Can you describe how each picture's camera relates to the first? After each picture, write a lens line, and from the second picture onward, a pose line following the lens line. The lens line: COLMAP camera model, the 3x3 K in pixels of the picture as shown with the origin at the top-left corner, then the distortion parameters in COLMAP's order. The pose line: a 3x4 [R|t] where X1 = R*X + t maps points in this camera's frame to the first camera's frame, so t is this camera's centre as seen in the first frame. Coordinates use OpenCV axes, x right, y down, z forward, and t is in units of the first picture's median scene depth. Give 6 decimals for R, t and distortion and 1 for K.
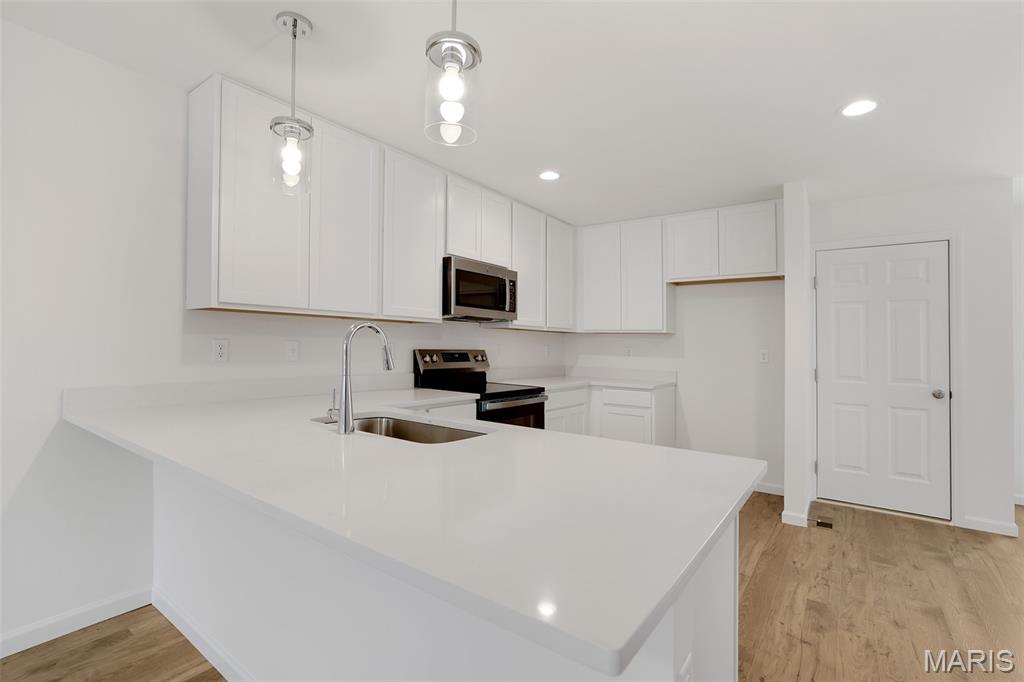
lens RADIAL K [[470.2, 0, 505.9], [0, 470.2, 343.4], [0, 0, 1]] dist [-0.030095, 0.012290]
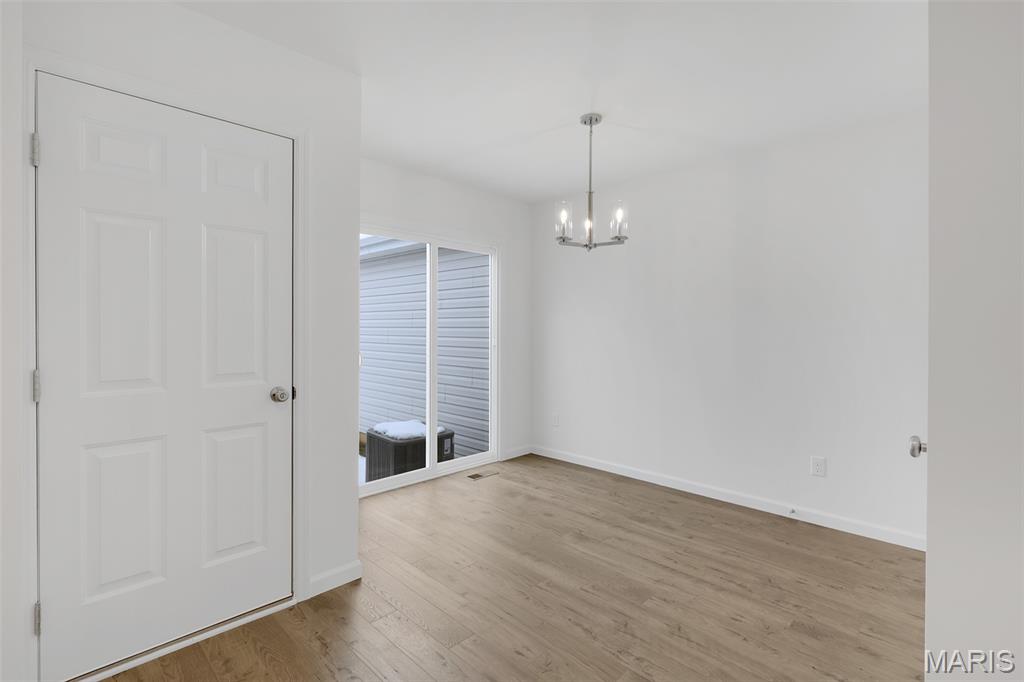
lens RADIAL K [[484.2, 0, 508.5], [0, 484.2, 315.9], [0, 0, 1]] dist [-0.024643, 0.009479]
pose [[0.141281, -0.001752, 0.989968, 0.366452], [-0.006739, 0.999974, 0.002732, 0.004986], [-0.989947, -0.007057, 0.141266, 0.619855]]
